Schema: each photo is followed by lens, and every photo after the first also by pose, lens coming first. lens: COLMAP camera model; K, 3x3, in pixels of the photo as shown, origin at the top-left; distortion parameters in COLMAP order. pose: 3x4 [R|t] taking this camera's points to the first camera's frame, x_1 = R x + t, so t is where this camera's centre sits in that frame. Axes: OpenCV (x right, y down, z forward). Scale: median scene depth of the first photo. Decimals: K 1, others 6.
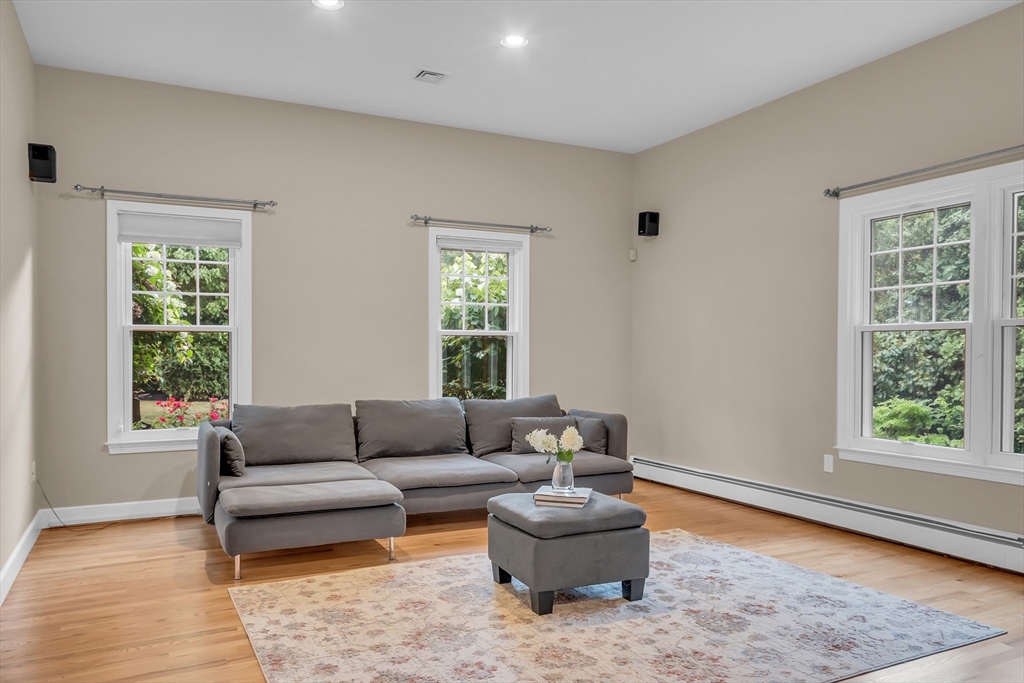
lens RADIAL K [[741.1, 0, 503.6], [0, 741.1, 362.5], [0, 0, 1]] dist [-0.014035, 0.013053]
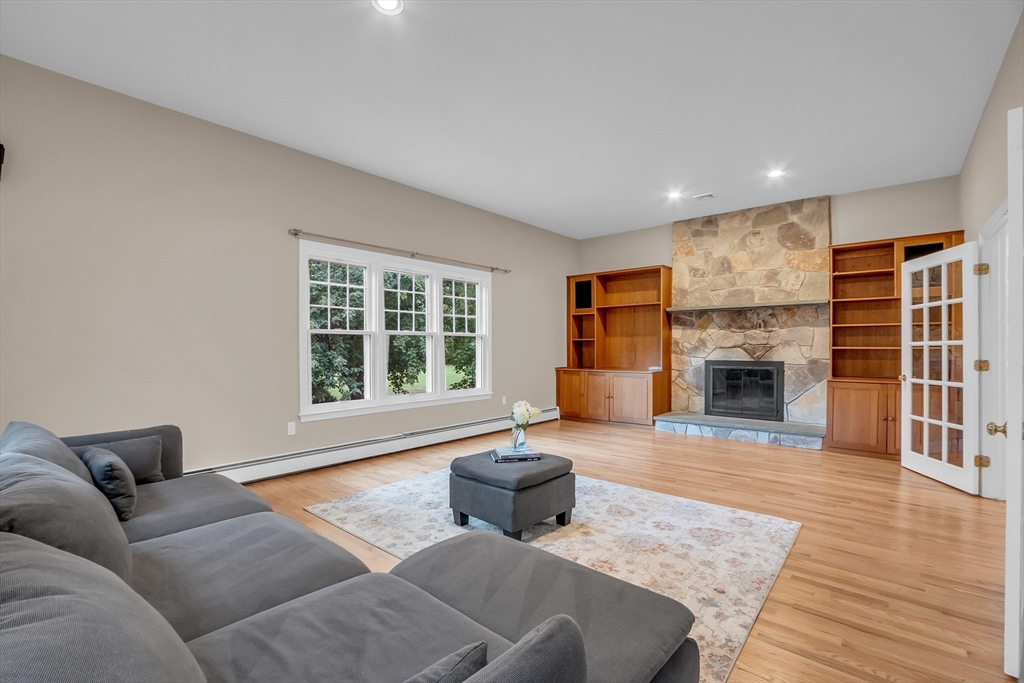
lens RADIAL K [[462.2, 0, 497.2], [0, 462.2, 347.8], [0, 0, 1]] dist [-0.011674, -0.000472]
pose [[-0.384320, -0.003851, 0.923192, -0.739782], [0.011633, 0.999892, 0.009014, -0.024032], [-0.923127, 0.014204, -0.384233, 1.456089]]
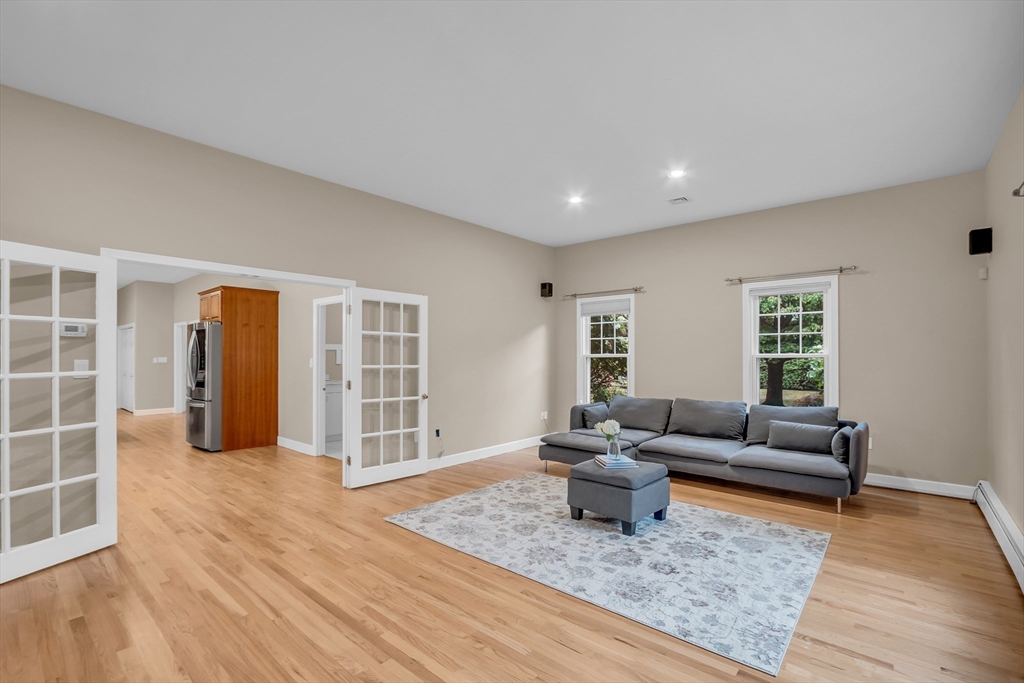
lens RADIAL K [[462.2, 0, 489.7], [0, 462.2, 355.0], [0, 0, 1]] dist [-0.011674, -0.000472]
pose [[0.361797, -0.002943, -0.932252, 1.025816], [-0.011770, 0.999901, -0.007724, -0.054326], [0.932182, 0.013767, 0.361727, 0.377407]]
